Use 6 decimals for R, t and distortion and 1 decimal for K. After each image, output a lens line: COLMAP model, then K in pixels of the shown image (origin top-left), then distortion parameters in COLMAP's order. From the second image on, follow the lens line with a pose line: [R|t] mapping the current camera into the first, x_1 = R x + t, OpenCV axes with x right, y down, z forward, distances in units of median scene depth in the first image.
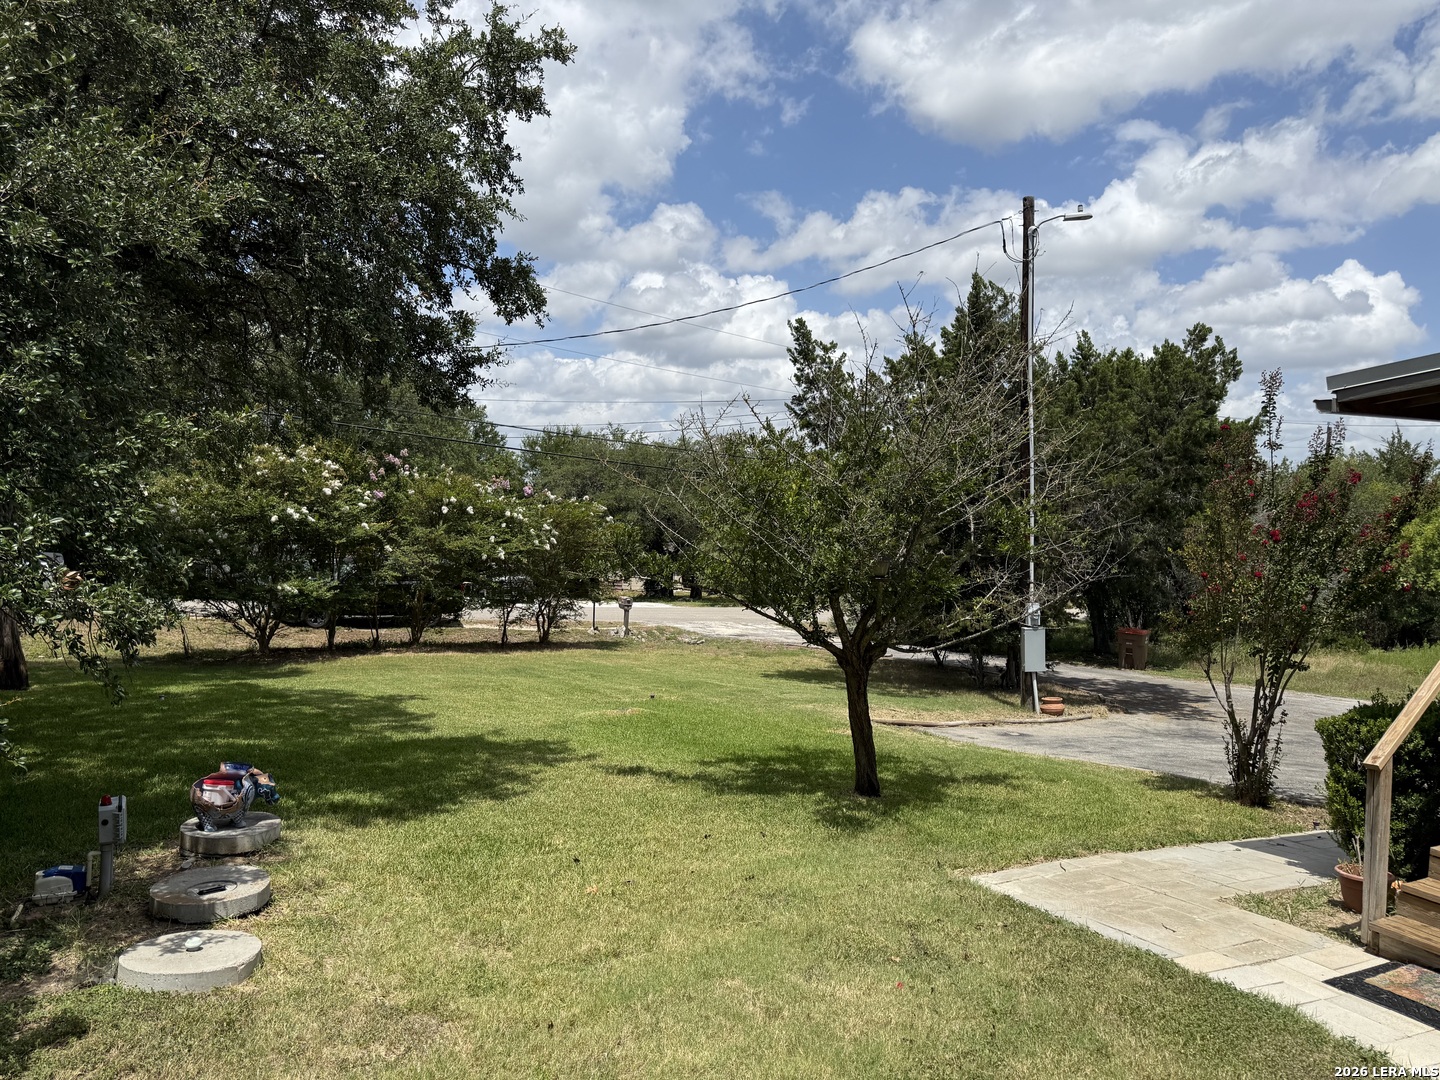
lens RADIAL K [[1012.5, 0, 714.1], [0, 1012.5, 547.4], [0, 0, 1]] dist [0.076682, -0.098456]
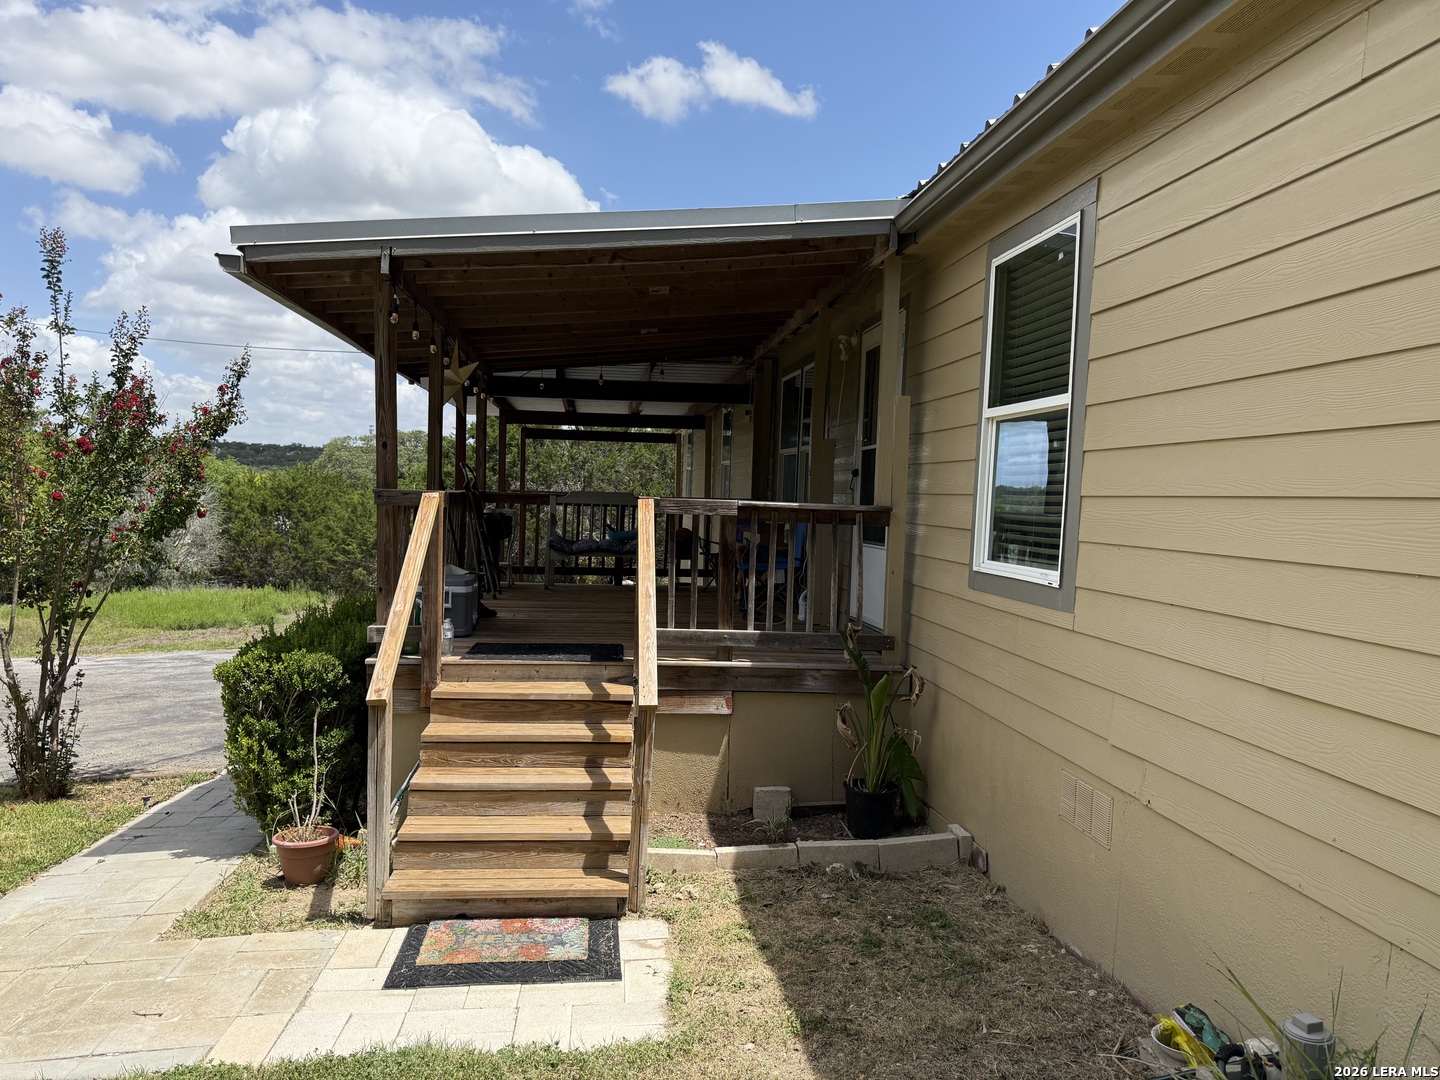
lens RADIAL K [[1012.5, 0, 714.1], [0, 1012.5, 547.4], [0, 0, 1]] dist [0.076682, -0.098456]
pose [[0.342522, -0.048465, 0.938259, -0.024687], [0.009600, 0.998797, 0.048087, 0.049646], [-0.939461, -0.007463, 0.342575, 0.435048]]
